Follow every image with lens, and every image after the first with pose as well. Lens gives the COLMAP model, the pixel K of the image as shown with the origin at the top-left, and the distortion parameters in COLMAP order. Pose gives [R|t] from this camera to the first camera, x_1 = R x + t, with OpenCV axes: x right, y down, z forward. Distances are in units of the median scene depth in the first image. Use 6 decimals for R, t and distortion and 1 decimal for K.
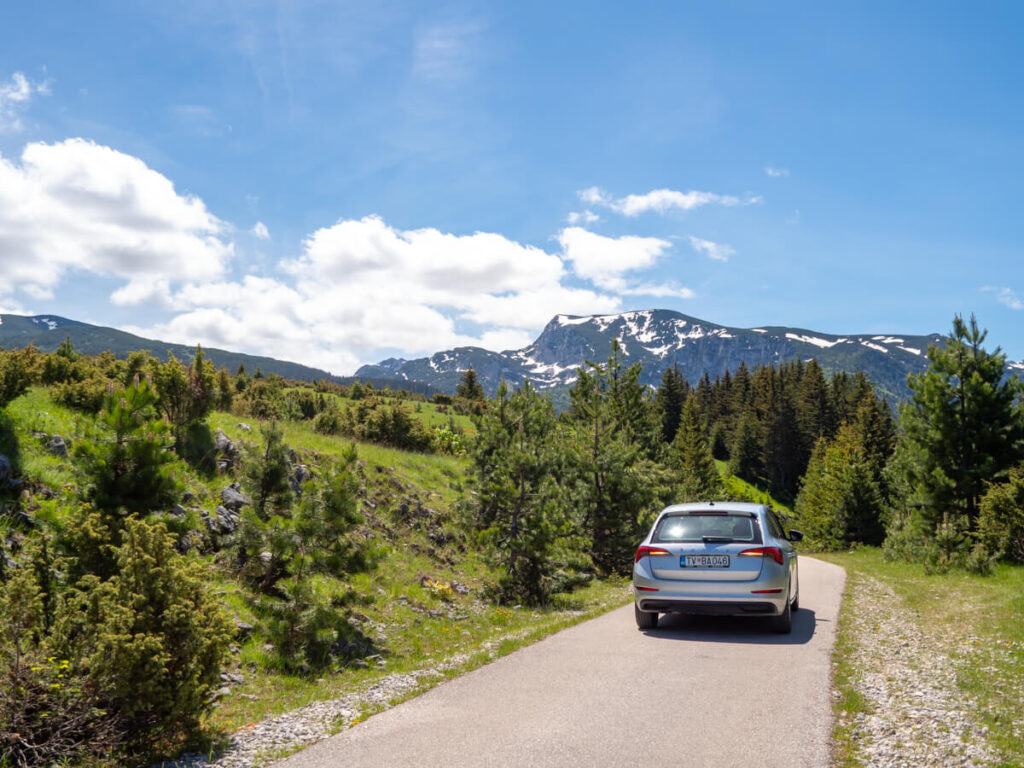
lens RADIAL K [[1085.8, 0, 512.0], [0, 1085.8, 384.0], [0, 0, 1]] dist [0.006757, 0.004575]
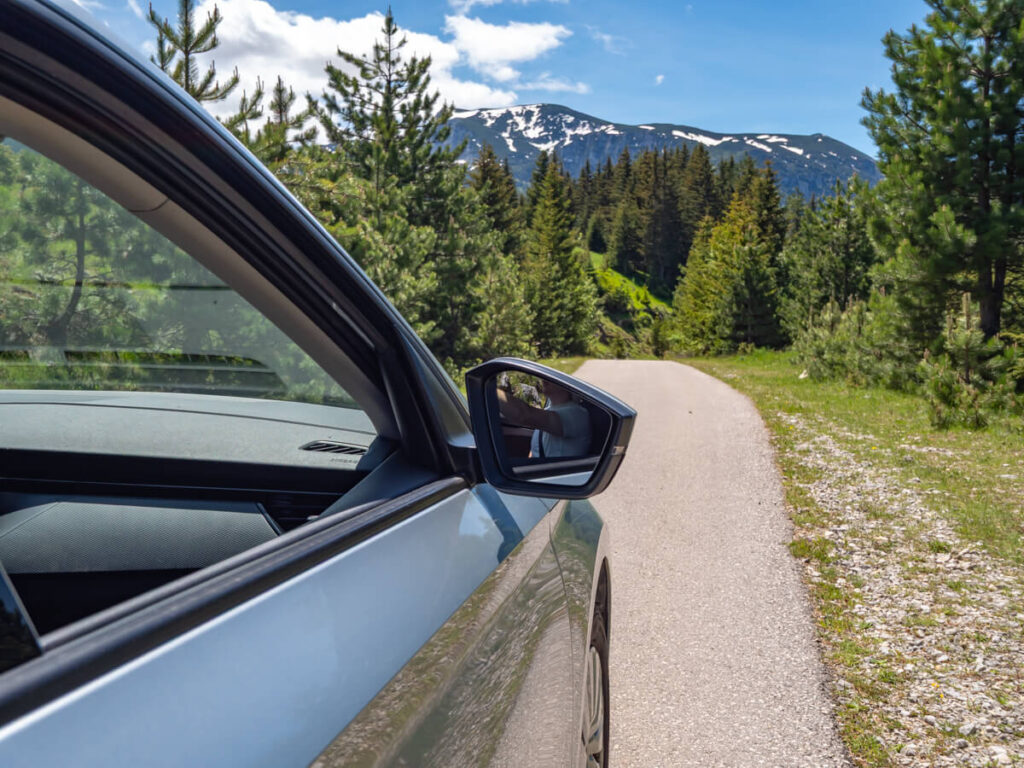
lens RADIAL K [[1085.8, 0, 512.0], [0, 1085.8, 384.0], [0, 0, 1]] dist [0.006757, 0.004575]
pose [[0.994502, -0.006617, 0.104506, 0.050768], [-0.012768, 0.982892, 0.183737, 0.024772], [-0.103934, -0.184061, 0.977404, 0.187254]]
